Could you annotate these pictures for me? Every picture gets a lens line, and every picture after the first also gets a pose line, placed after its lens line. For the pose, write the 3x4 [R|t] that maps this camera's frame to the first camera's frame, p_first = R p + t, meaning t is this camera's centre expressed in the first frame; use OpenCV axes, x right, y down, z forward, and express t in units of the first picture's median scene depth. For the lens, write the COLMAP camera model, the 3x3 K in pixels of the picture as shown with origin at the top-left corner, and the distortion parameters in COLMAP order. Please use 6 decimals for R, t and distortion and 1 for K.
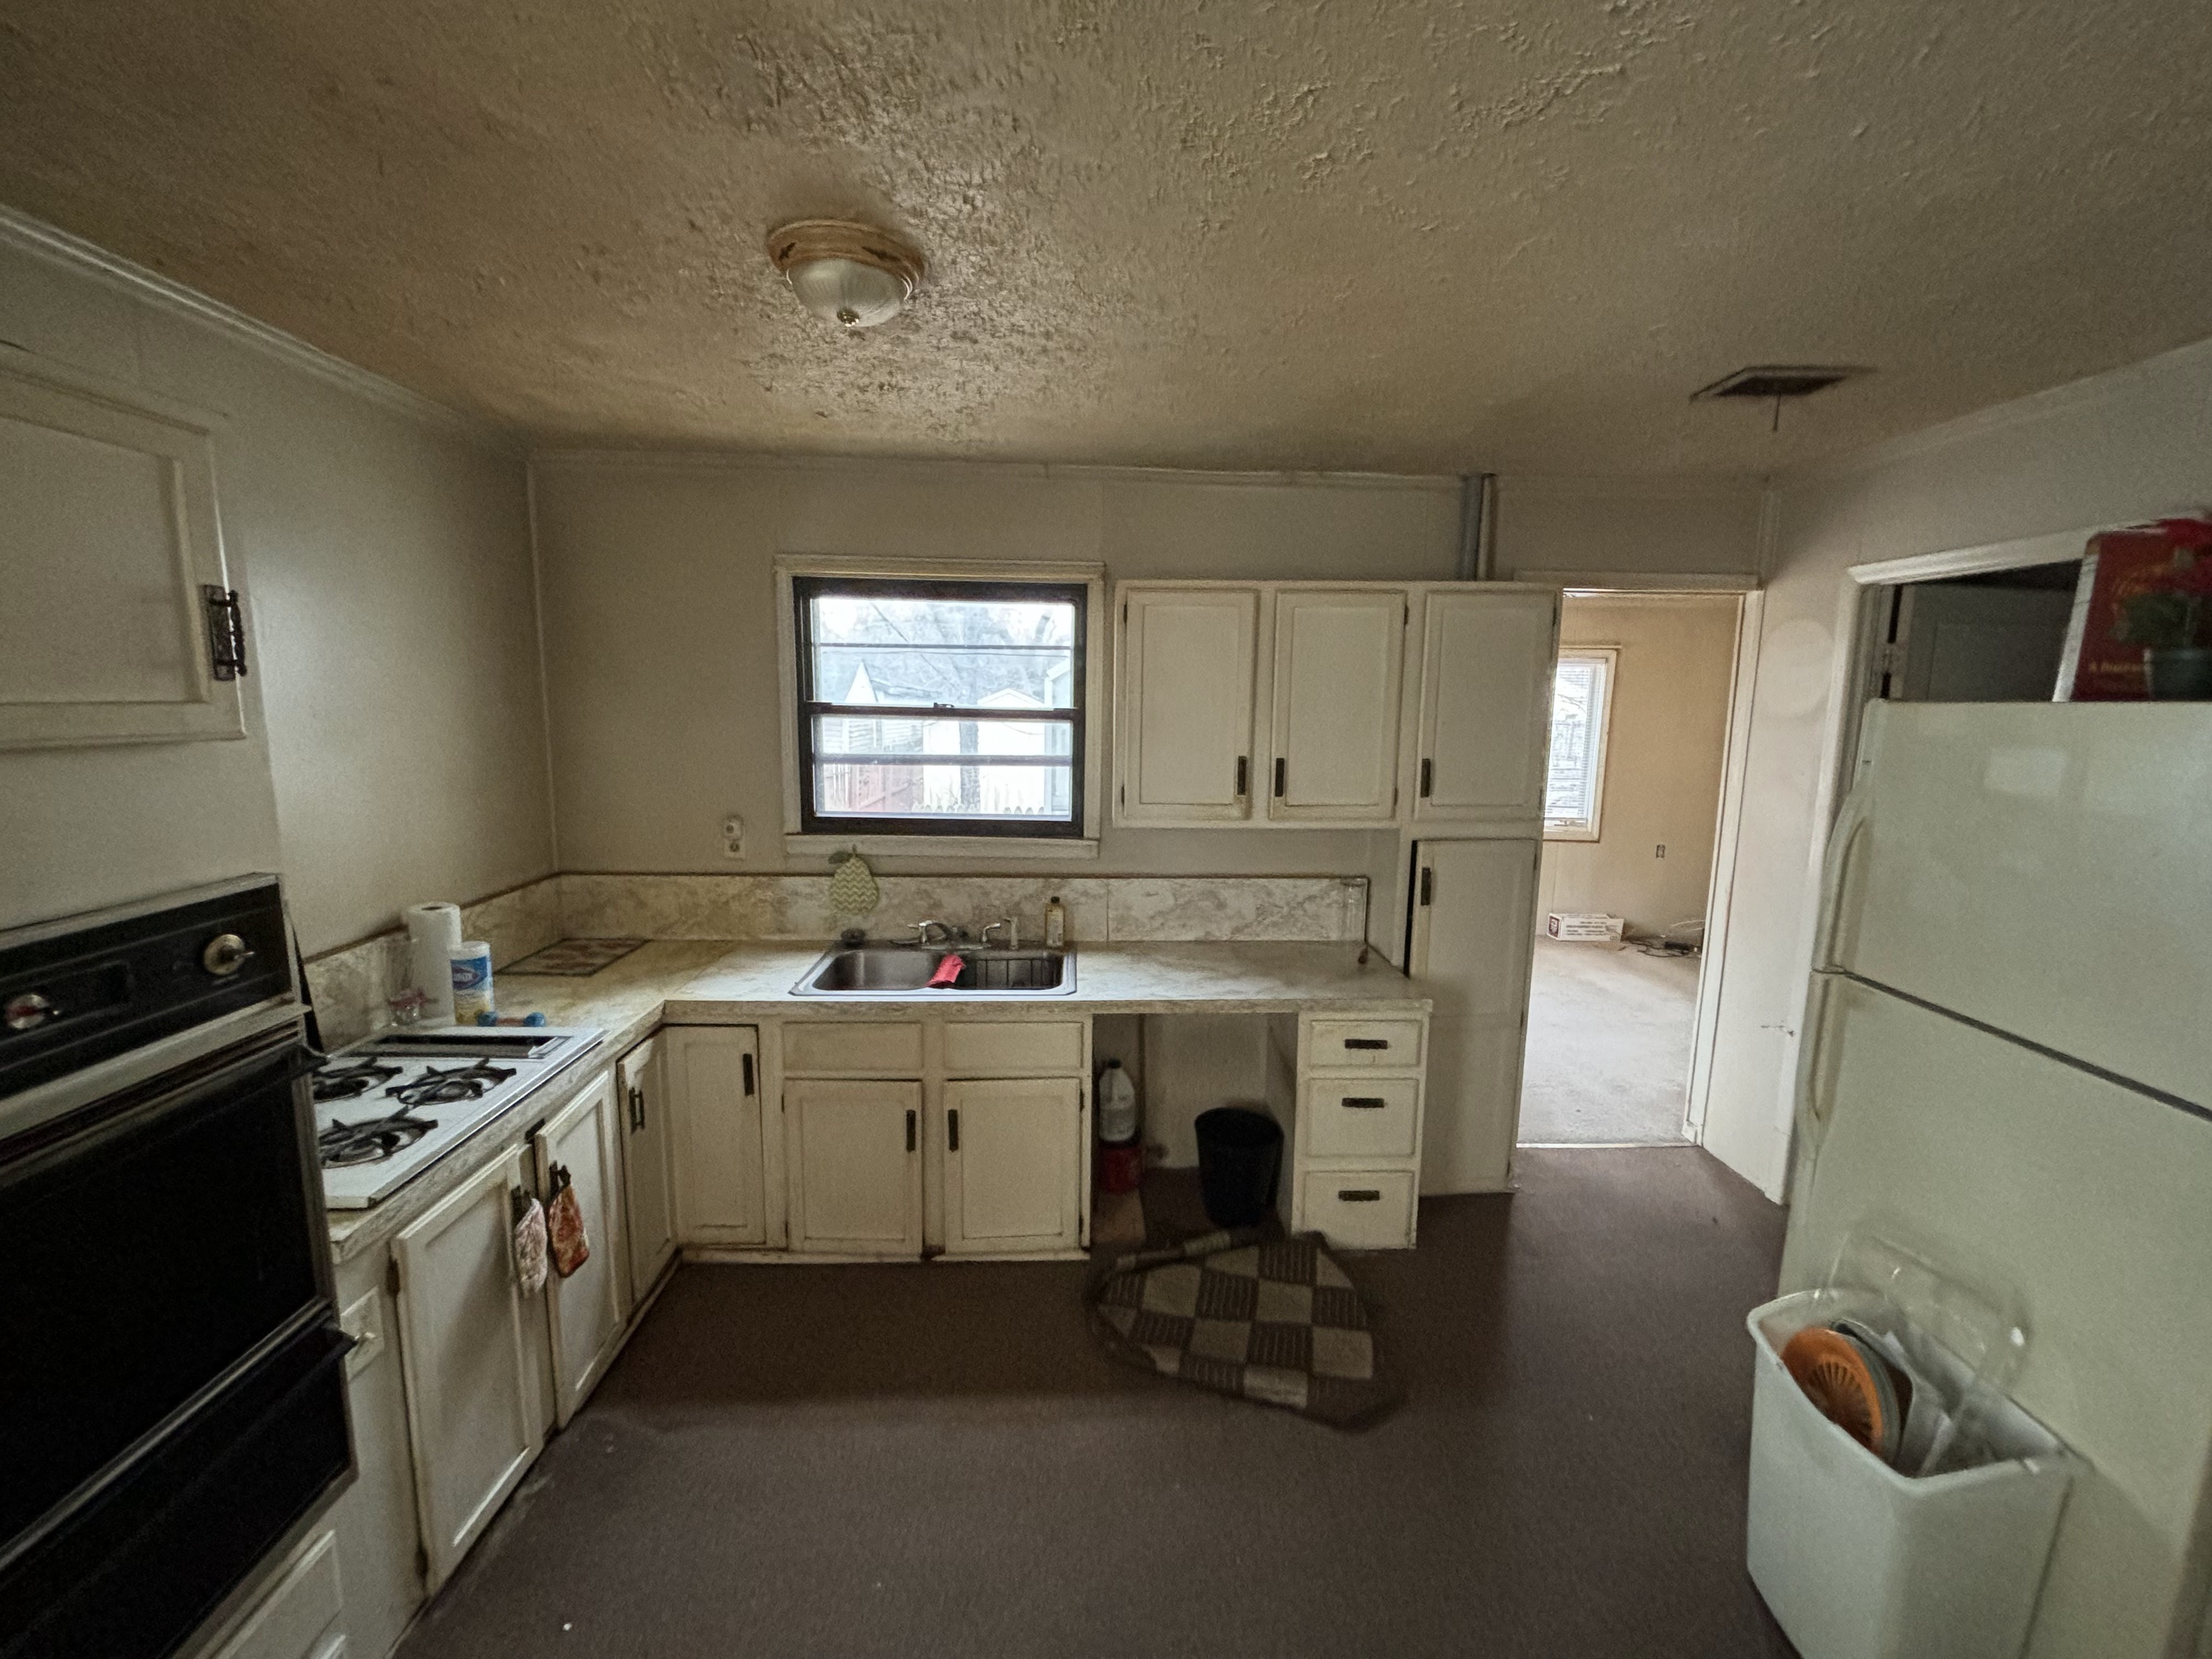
lens RADIAL K [[880.9, 0, 1085.9], [0, 880.9, 822.3], [0, 0, 1]] dist [0.002206, 0.000042]
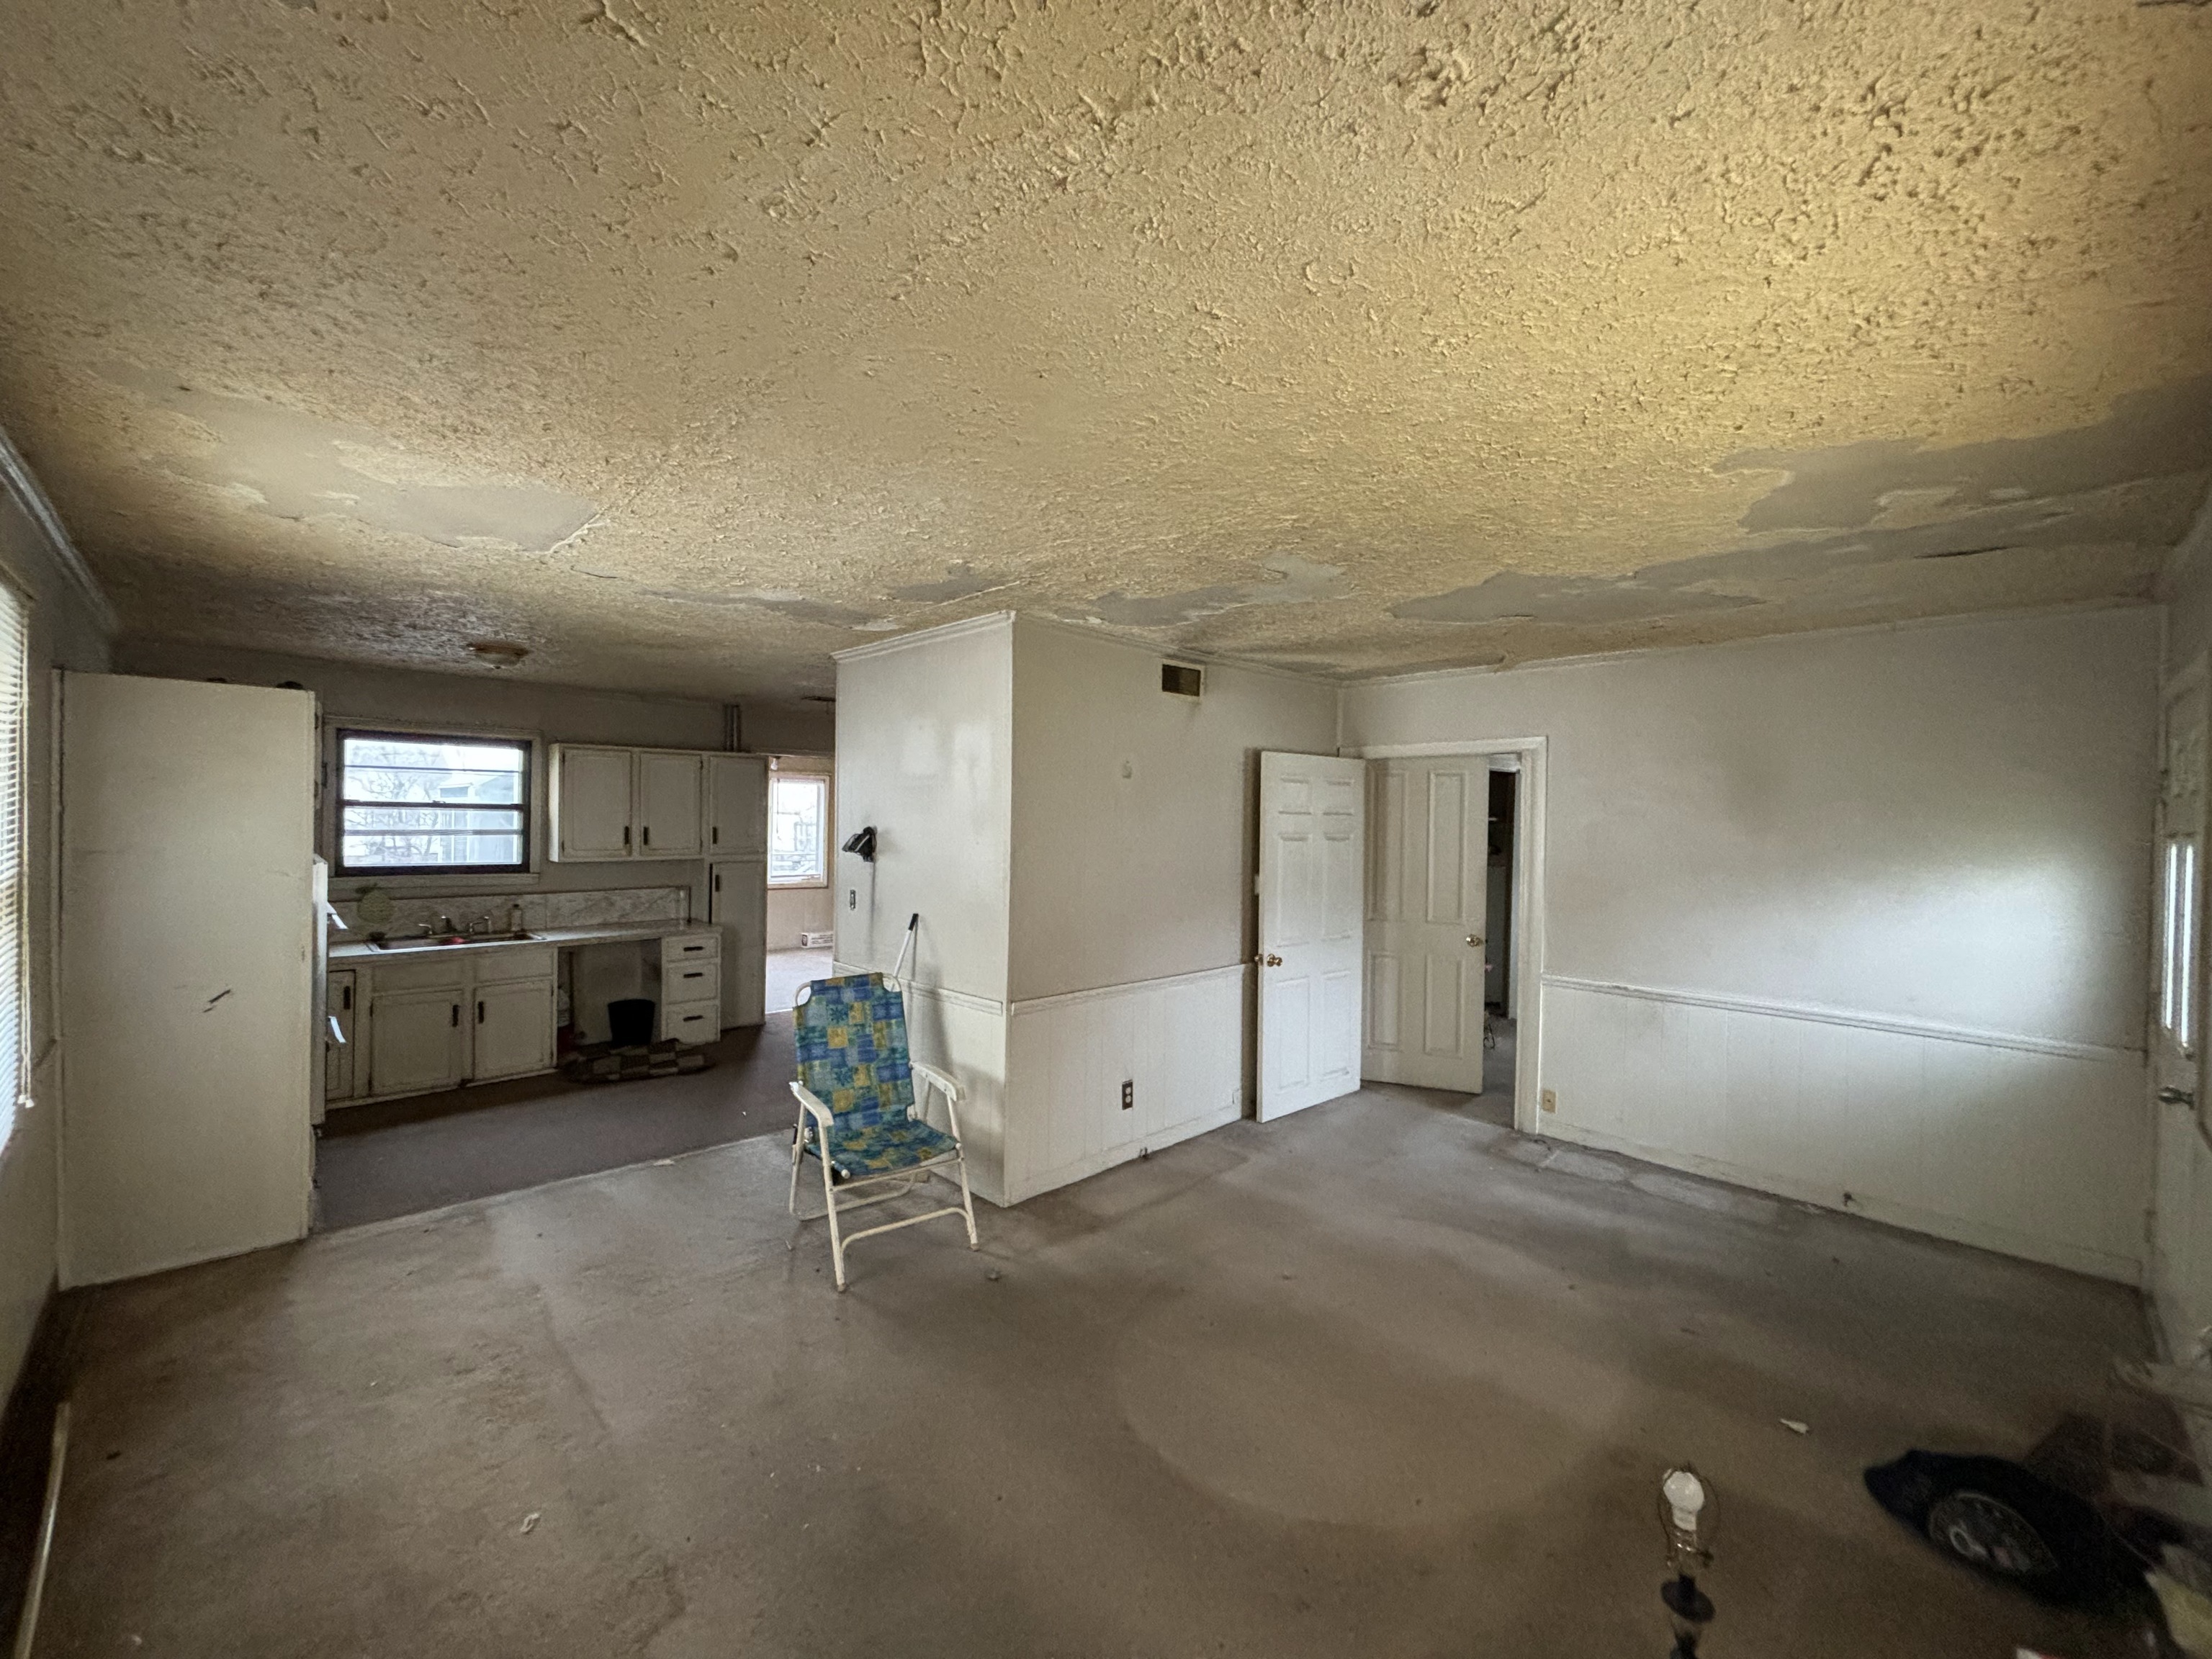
lens RADIAL K [[880.9, 0, 1089.1], [0, 880.9, 823.7], [0, 0, 1]] dist [0.002206, 0.000042]
pose [[0.728310, -0.004966, 0.685230, -0.467918], [0.084924, 0.992919, -0.083068, 0.189841], [-0.679965, 0.118692, 0.723575, -1.303887]]
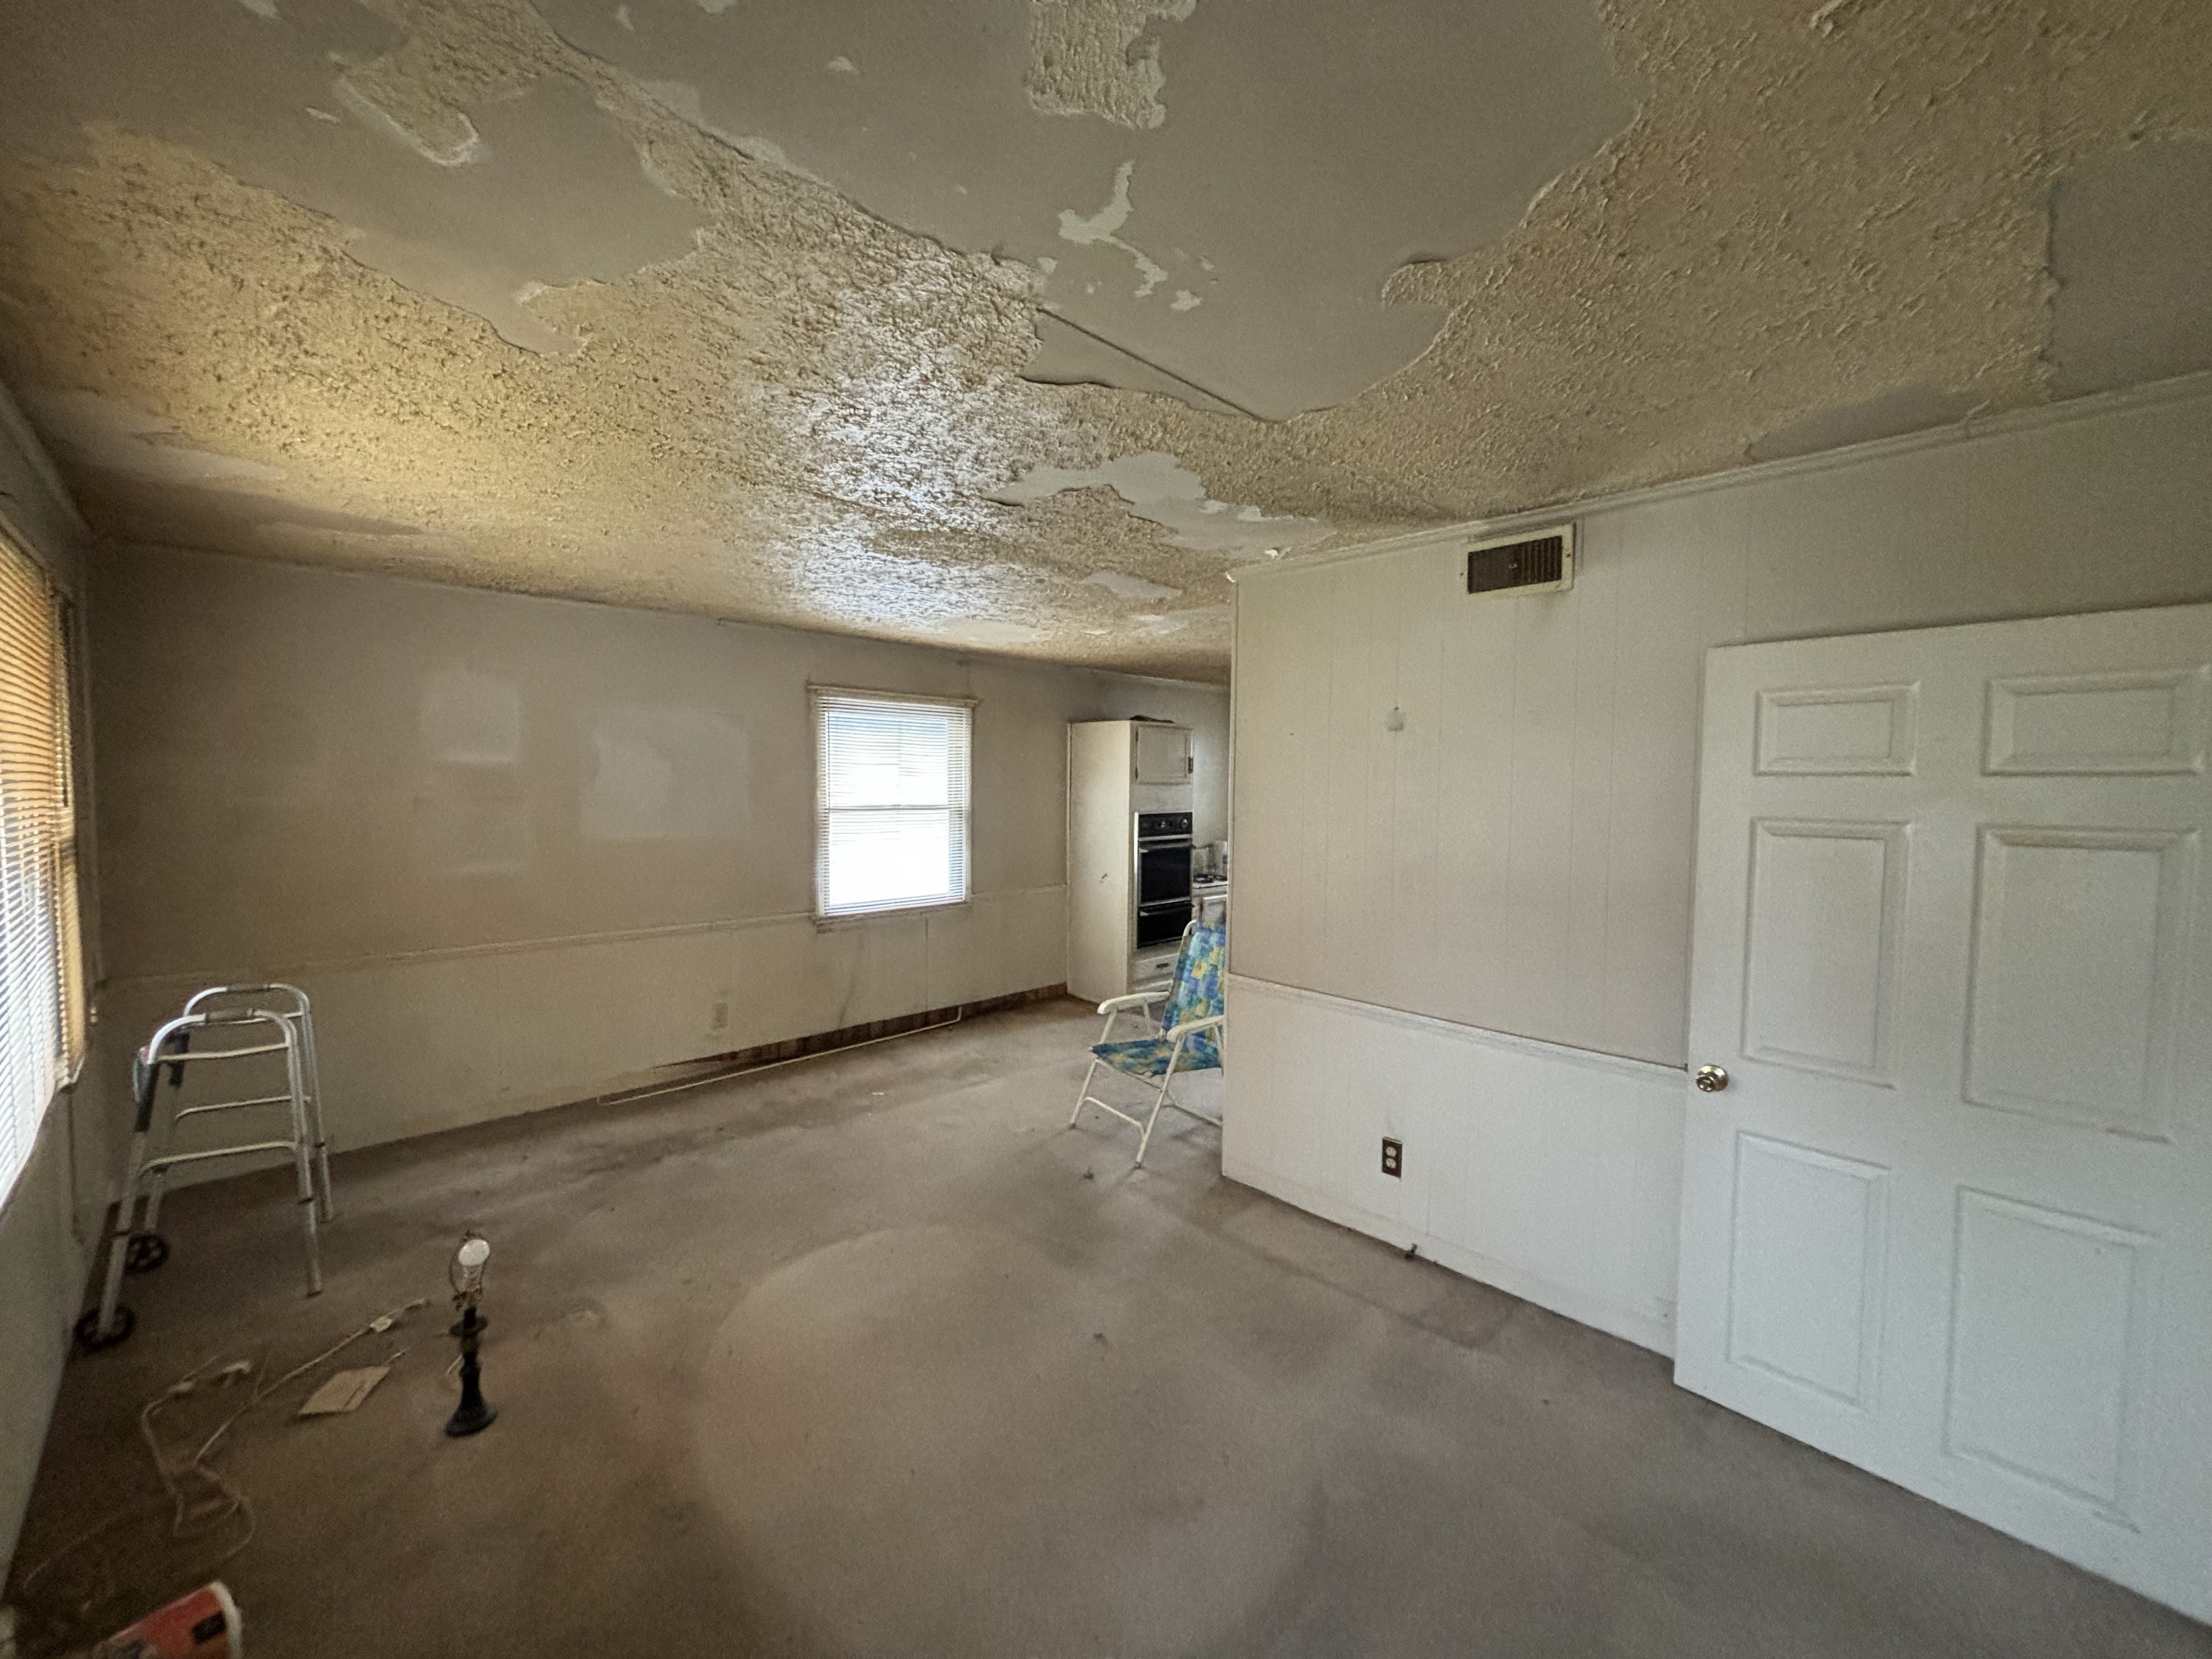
lens RADIAL K [[880.9, 0, 1109.2], [0, 880.9, 829.5], [0, 0, 1]] dist [0.002206, 0.000042]
pose [[0.690681, 0.035387, -0.722293, 1.097477], [-0.099811, 0.993908, -0.046749, 0.204029], [0.716238, 0.104381, 0.690005, -1.282585]]
